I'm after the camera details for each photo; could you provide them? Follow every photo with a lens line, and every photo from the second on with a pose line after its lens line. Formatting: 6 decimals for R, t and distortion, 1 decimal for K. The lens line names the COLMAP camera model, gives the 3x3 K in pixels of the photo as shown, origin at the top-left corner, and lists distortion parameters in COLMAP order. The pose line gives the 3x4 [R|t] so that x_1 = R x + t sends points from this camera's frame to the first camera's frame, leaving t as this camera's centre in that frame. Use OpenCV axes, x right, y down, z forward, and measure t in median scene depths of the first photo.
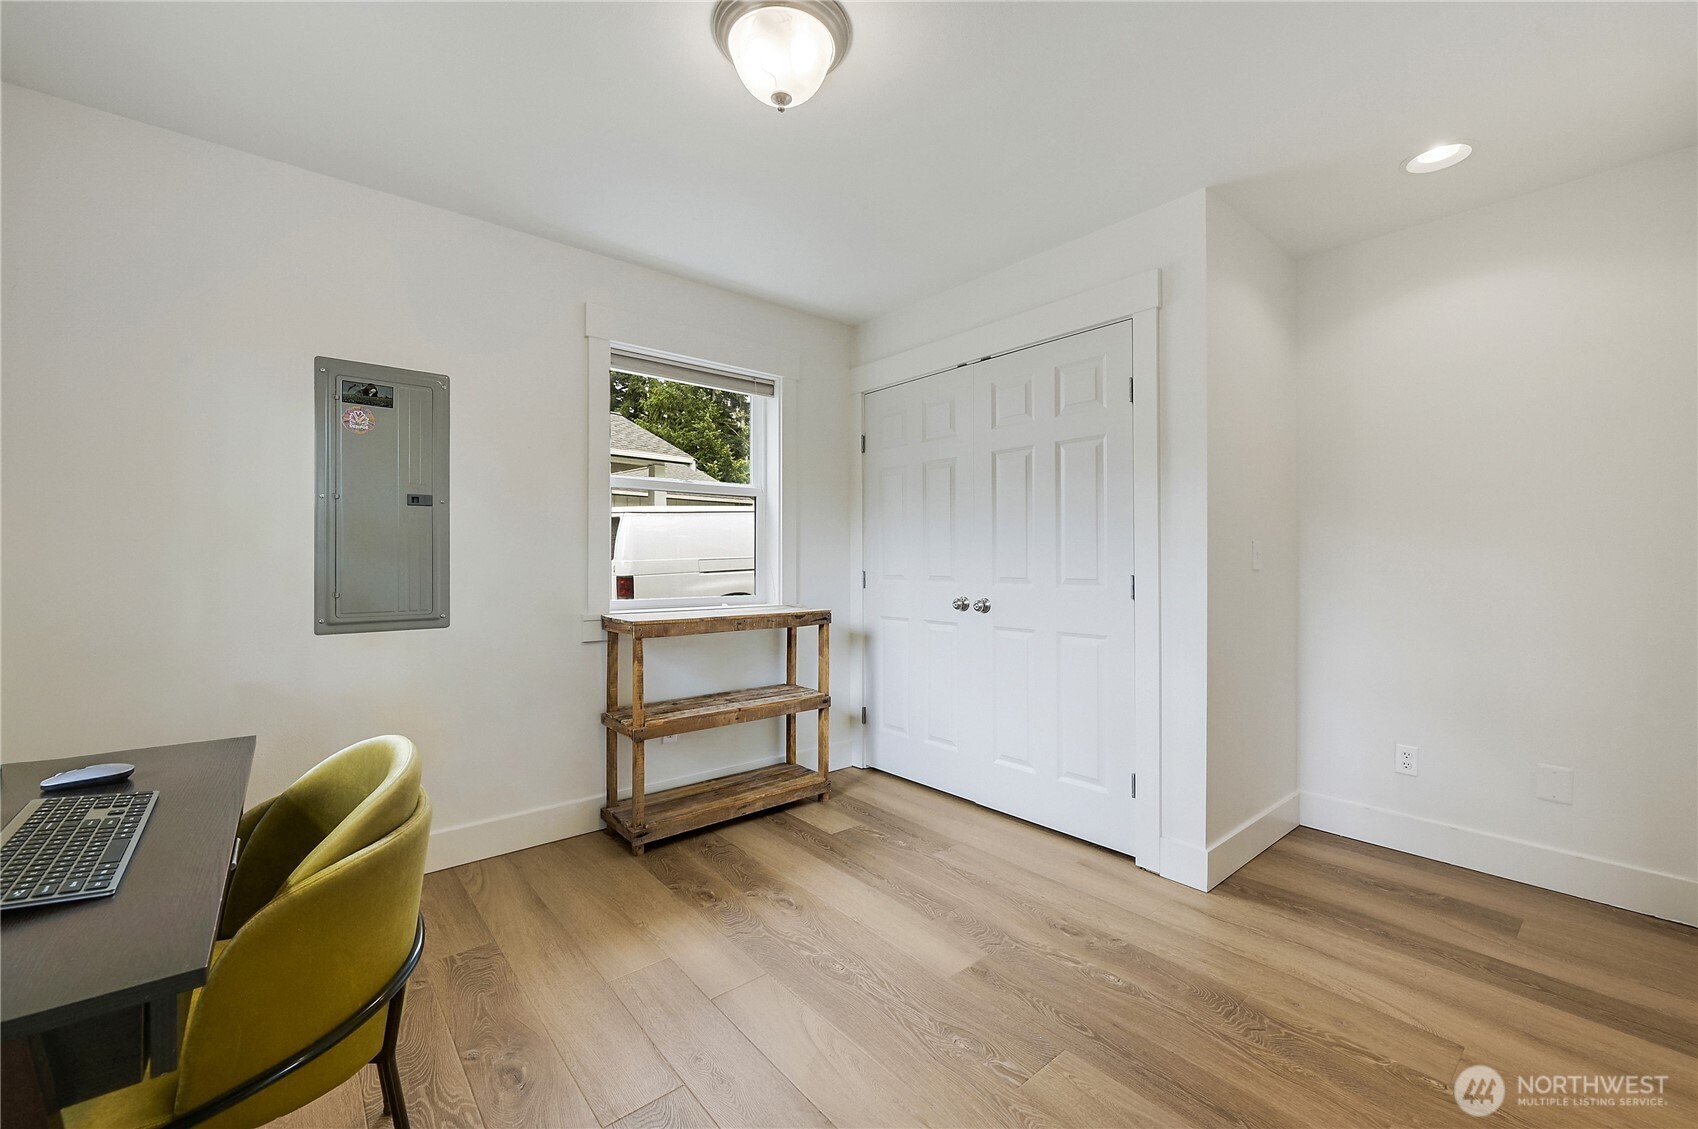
lens RADIAL K [[682.7, 0, 855.8], [0, 682.7, 554.4], [0, 0, 1]] dist [0.002535, -0.000894]
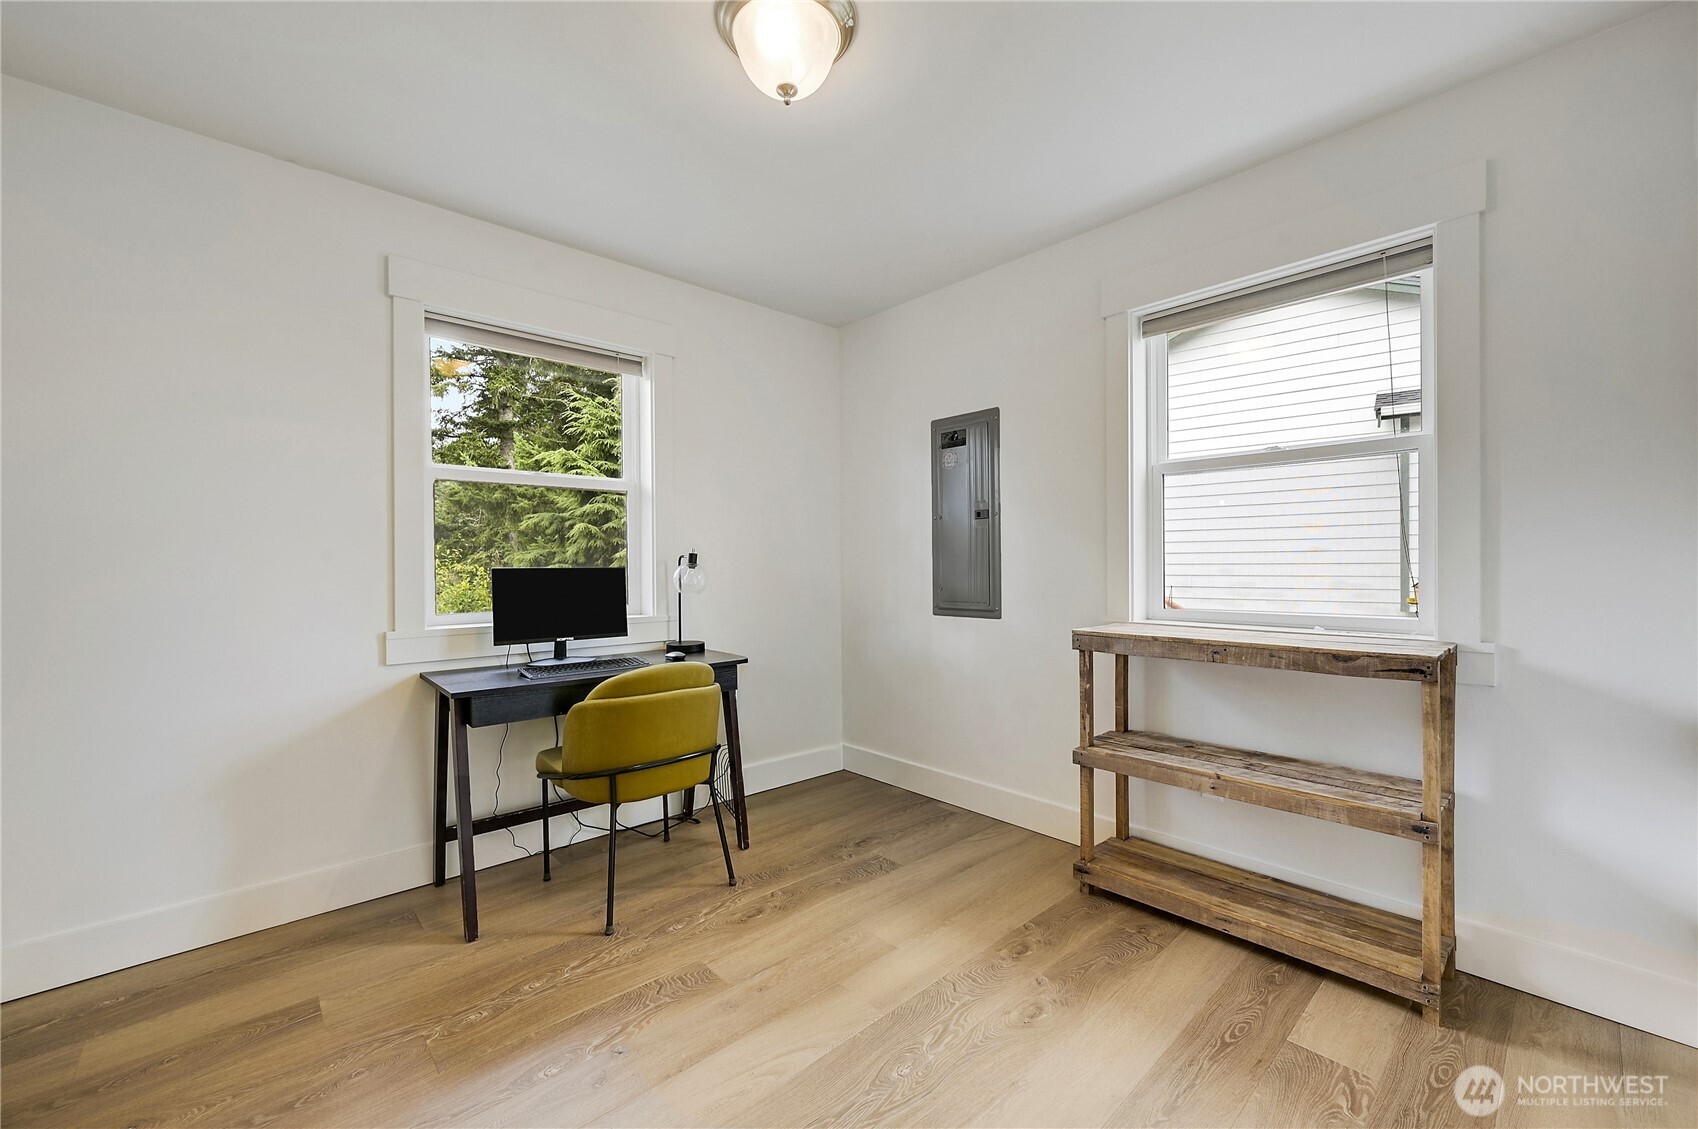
lens RADIAL K [[682.7, 0, 852.3], [0, 682.7, 567.7], [0, 0, 1]] dist [0.002535, -0.000894]
pose [[0.049497, 0.003706, -0.998767, 0.528423], [0.010021, 0.999941, 0.004207, 0.009175], [0.998724, -0.010217, 0.049457, 0.626862]]
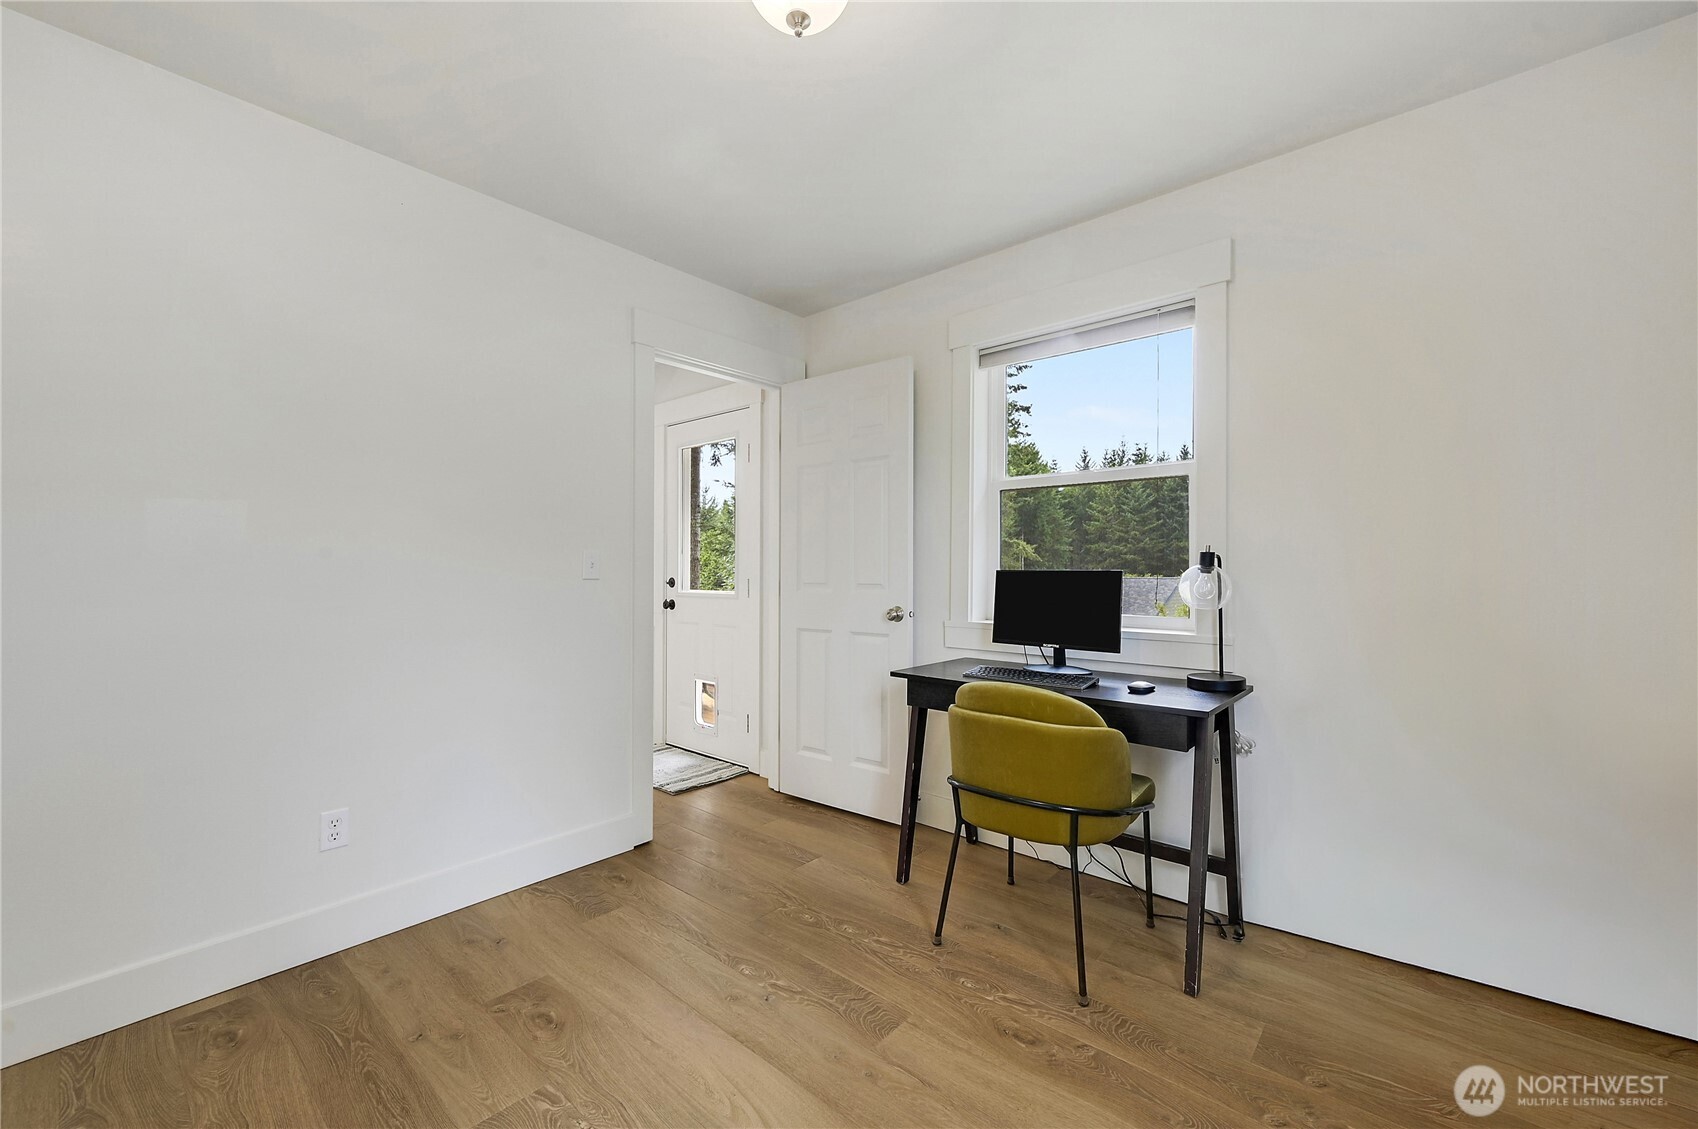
lens RADIAL K [[682.7, 0, 844.7], [0, 682.7, 568.8], [0, 0, 1]] dist [0.002535, -0.000894]
pose [[-0.988477, 0.005746, -0.151263, -0.031948], [0.005596, 0.999983, 0.001415, 0.004266], [0.151269, 0.000552, -0.988493, 1.114704]]
